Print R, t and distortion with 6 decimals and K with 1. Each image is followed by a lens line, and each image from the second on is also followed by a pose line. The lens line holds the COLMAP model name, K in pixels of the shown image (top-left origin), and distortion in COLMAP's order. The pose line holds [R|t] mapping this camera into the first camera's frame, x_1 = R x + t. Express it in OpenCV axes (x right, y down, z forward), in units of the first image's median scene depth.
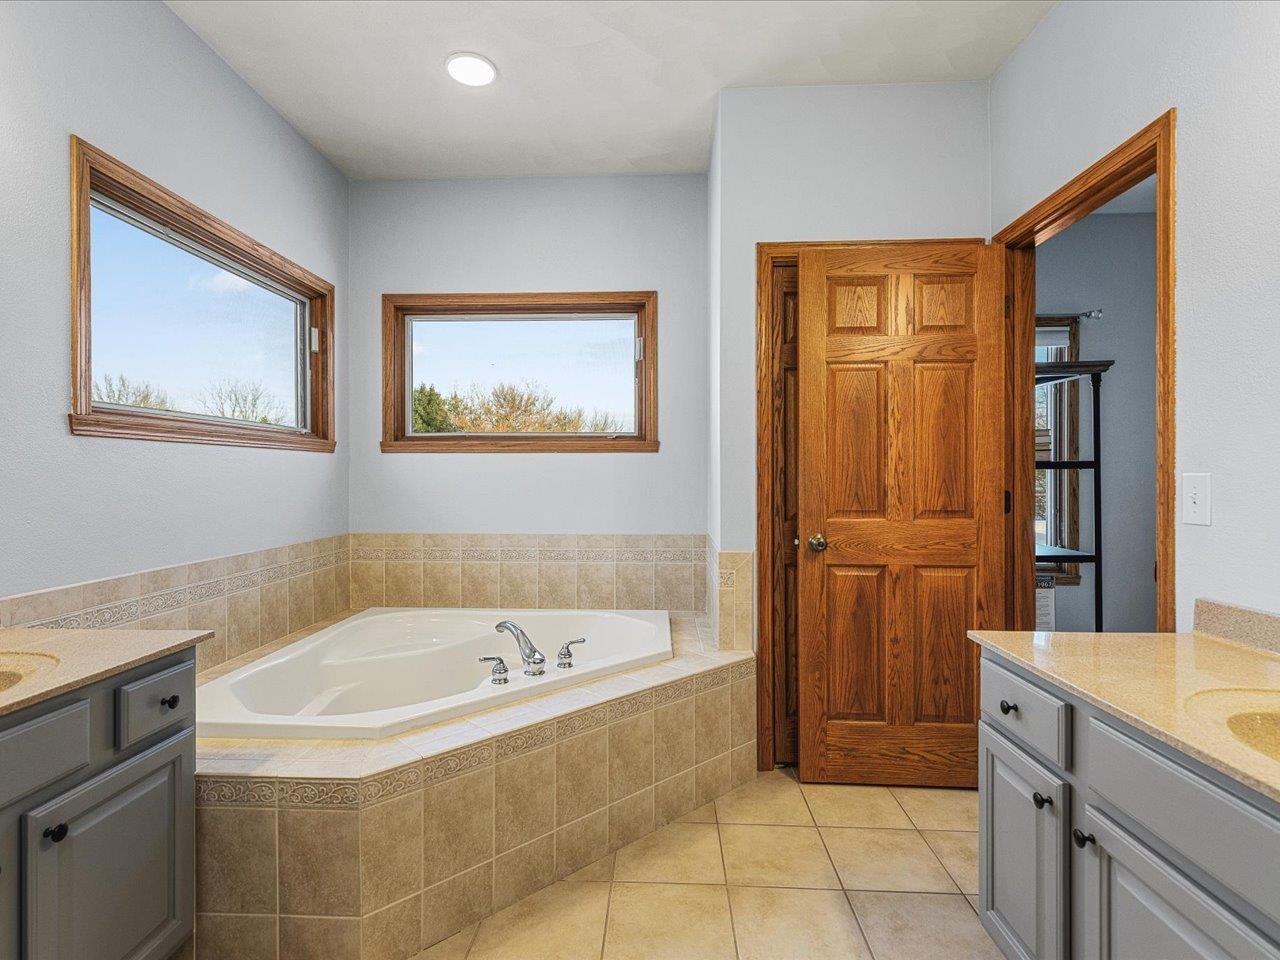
lens RADIAL K [[579.8, 0, 638.9], [0, 579.8, 476.0], [0, 0, 1]] dist [-0.000978, -0.000011]
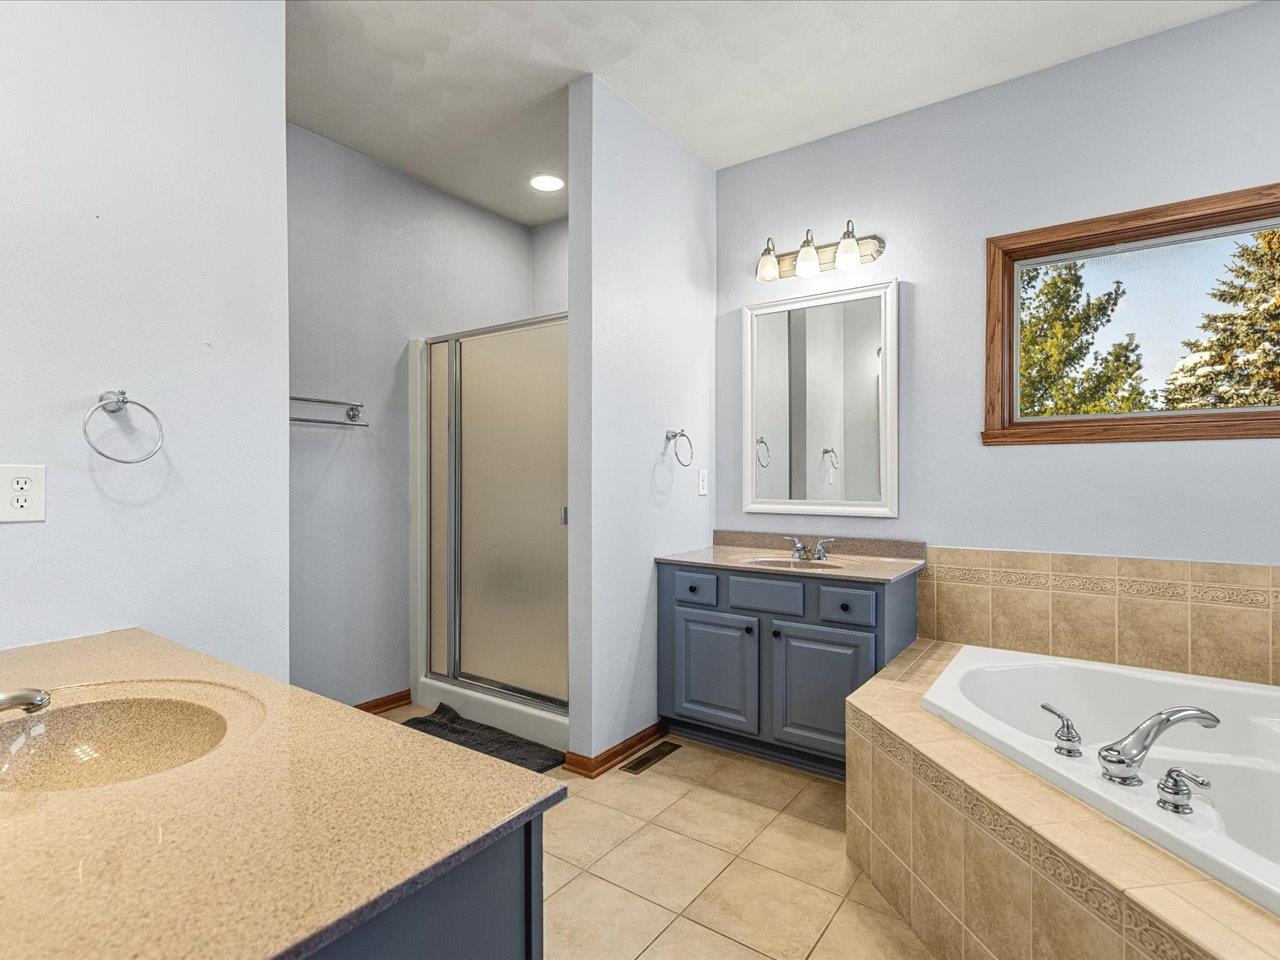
lens RADIAL K [[665.3, 0, 638.6], [0, 665.3, 480.6], [0, 0, 1]] dist [0.012099, -0.002589]
pose [[0.833732, 0.001561, -0.552166, -0.214044], [0.003422, 0.999962, 0.007993, -0.000878], [0.552158, -0.008554, 0.833696, 0.001666]]
